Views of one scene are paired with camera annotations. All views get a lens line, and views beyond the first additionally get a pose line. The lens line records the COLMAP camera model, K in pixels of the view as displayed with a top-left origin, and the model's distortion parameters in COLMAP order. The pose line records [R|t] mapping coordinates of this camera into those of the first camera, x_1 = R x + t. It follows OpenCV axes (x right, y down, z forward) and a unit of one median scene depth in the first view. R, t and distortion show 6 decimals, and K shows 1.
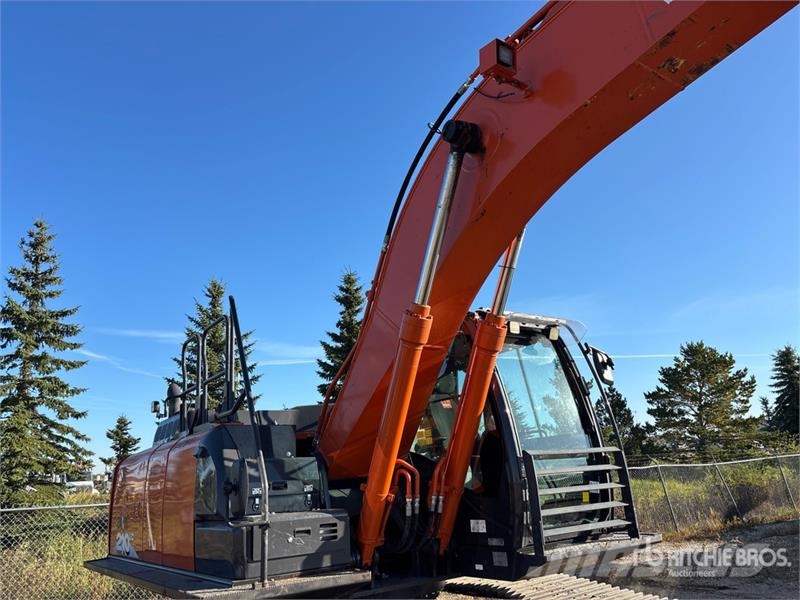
lens RADIAL K [[580.9, 0, 400.0], [0, 580.9, 300.0], [0, 0, 1]] dist [0.023302, -0.051772]
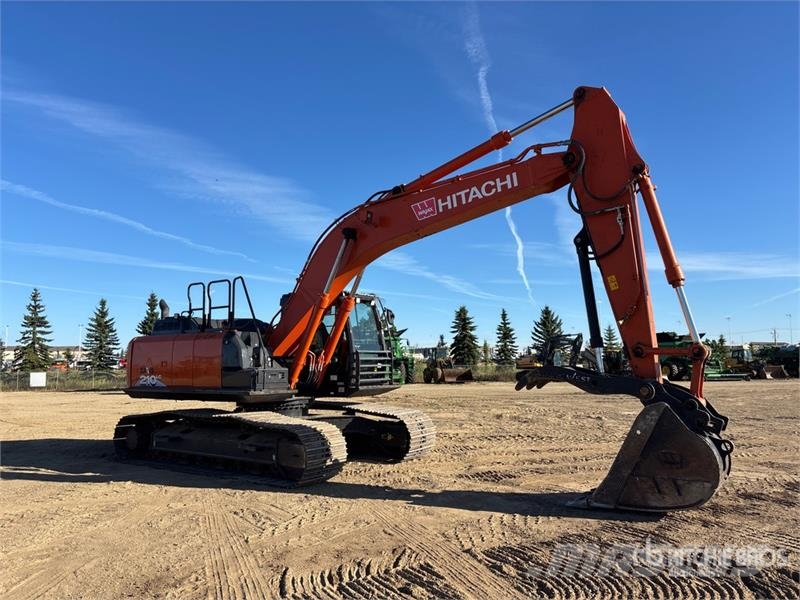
lens RADIAL K [[611.3, 0, 394.7], [0, 611.3, 294.7], [0, 0, 1]] dist [0.061653, -0.067200]
pose [[0.943295, 0.087899, 0.320106, -0.499598], [-0.134334, 0.982898, 0.125959, -0.334534], [-0.303560, -0.161818, 0.938971, -1.515543]]
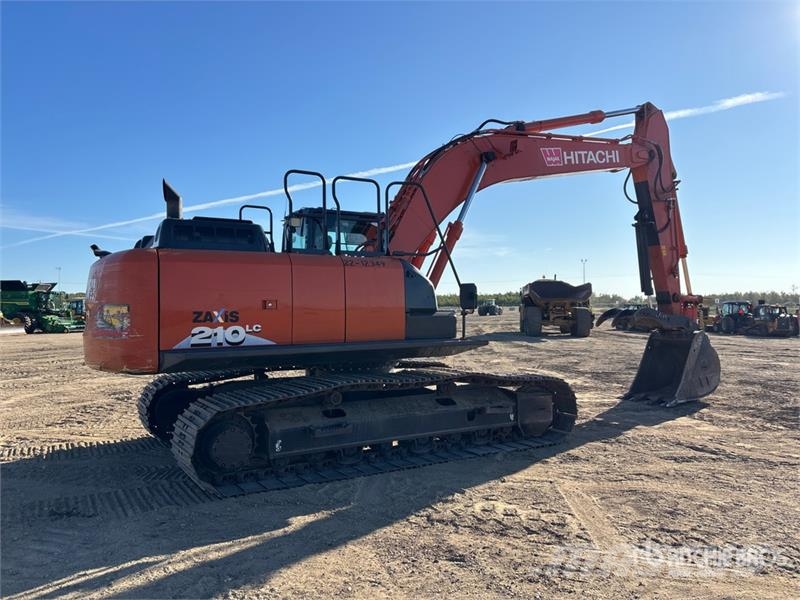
lens RADIAL K [[612.5, 0, 396.2], [0, 612.5, 297.2], [0, 0, 1]] dist [0.055704, -0.061618]
pose [[0.064854, 0.078704, 0.994786, -2.025525], [-0.262053, 0.963241, -0.059123, 0.434719], [-0.962872, -0.256852, 0.083095, 0.874022]]
